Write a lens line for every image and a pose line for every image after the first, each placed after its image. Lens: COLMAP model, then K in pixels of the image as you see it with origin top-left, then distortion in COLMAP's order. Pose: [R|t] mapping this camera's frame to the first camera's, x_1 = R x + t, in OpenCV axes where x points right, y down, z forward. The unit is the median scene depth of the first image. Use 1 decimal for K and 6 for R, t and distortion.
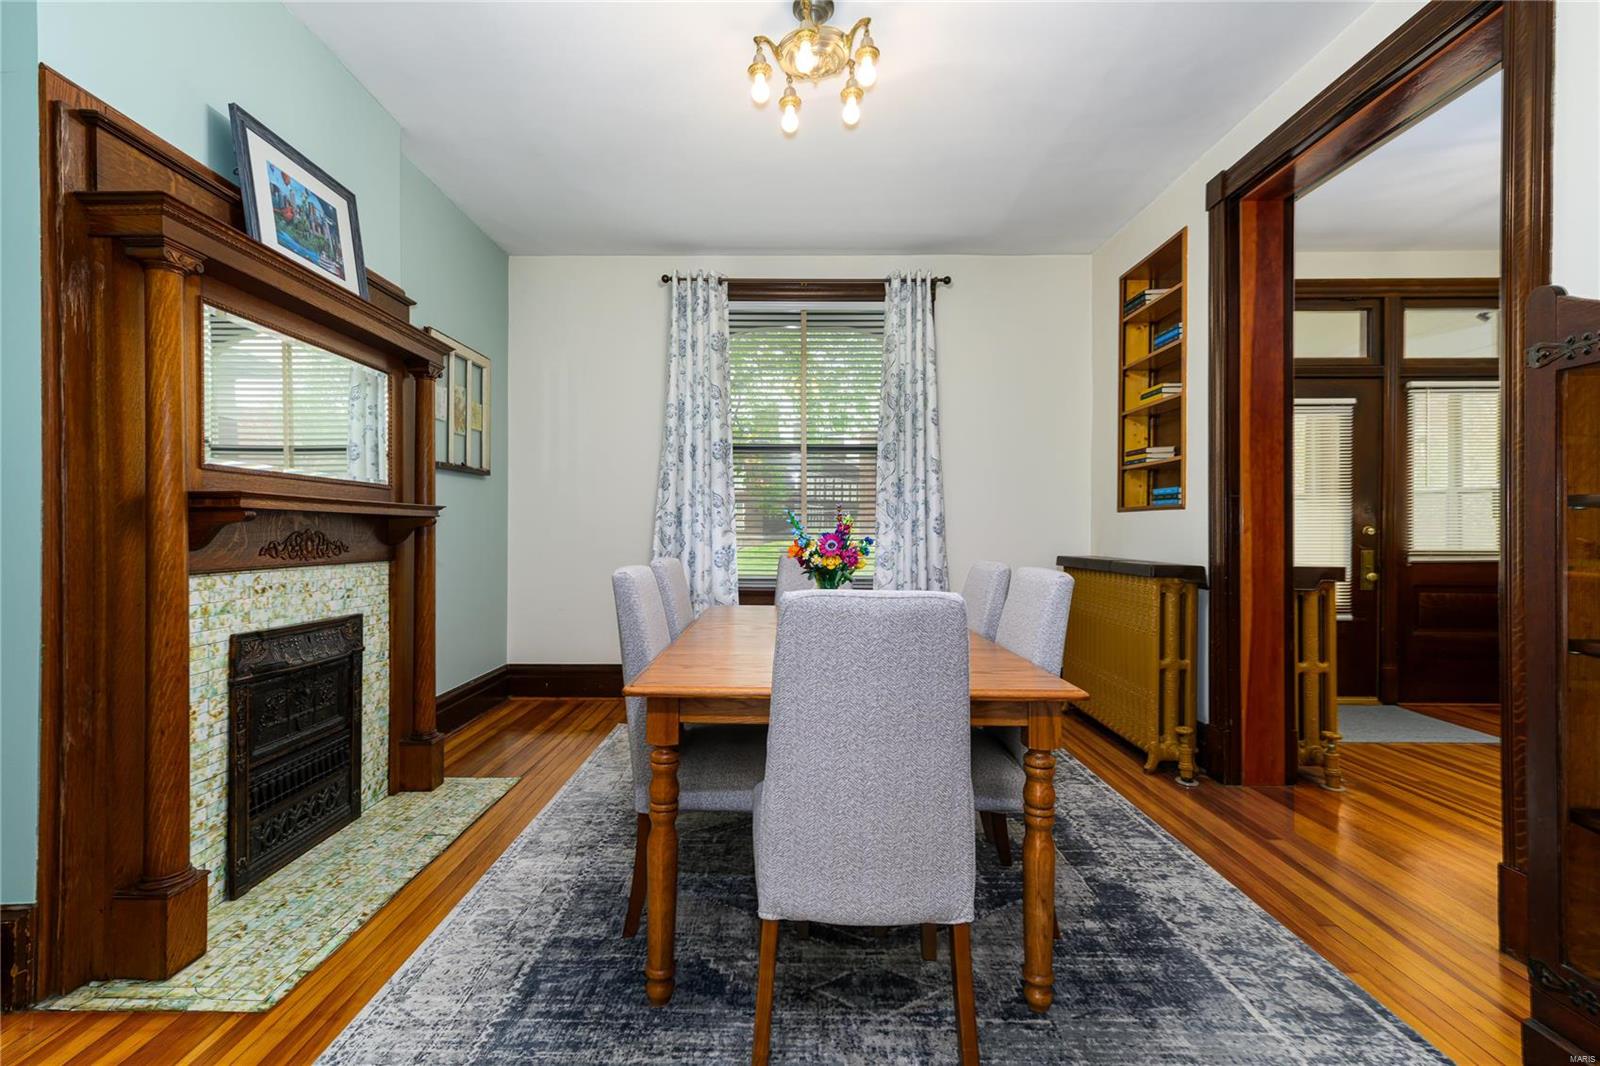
lens RADIAL K [[699.6, 0, 805.1], [0, 699.6, 527.7], [0, 0, 1]] dist [0.012687, -0.000060]
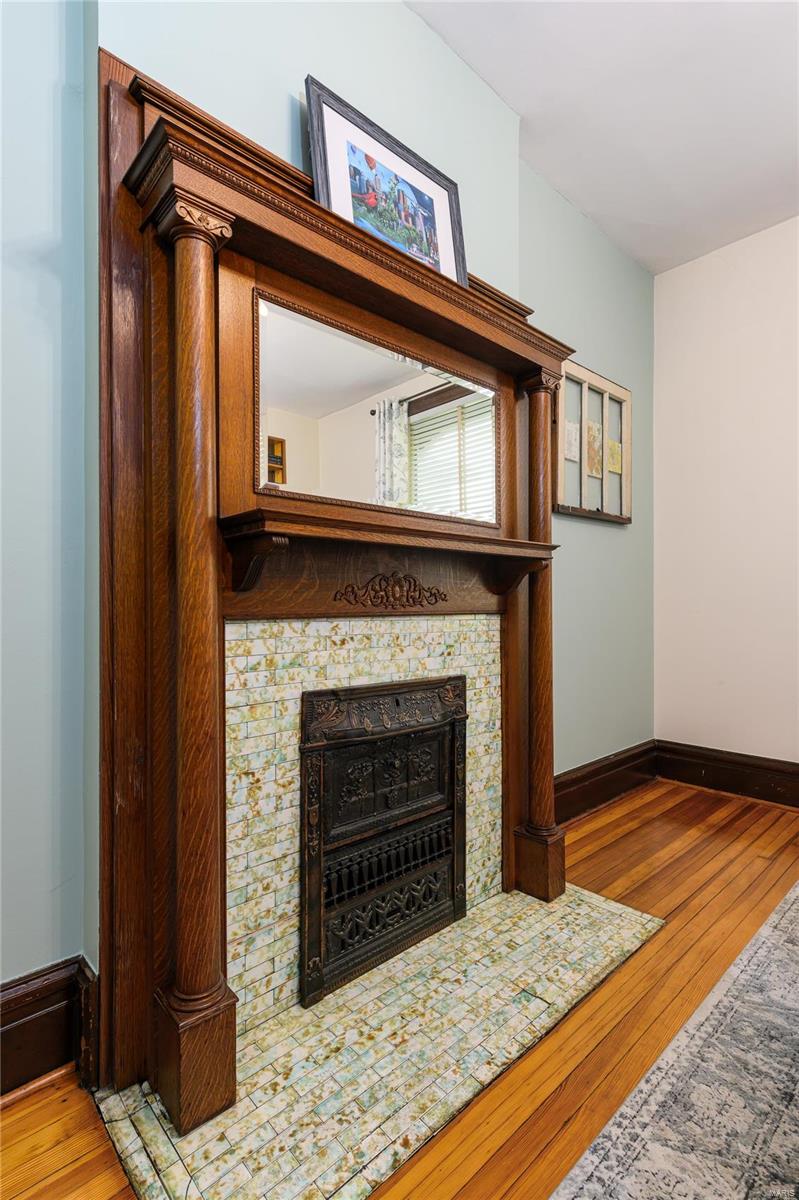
lens RADIAL K [[582.1, 0, 376.0], [0, 582.1, 601.9], [0, 0, 1]] dist [0.007920, 0.000491]
pose [[0.648082, -0.004028, -0.761560, -0.187043], [0.009004, 0.999957, 0.002374, 0.035860], [0.761517, -0.008395, 0.648090, 0.523570]]
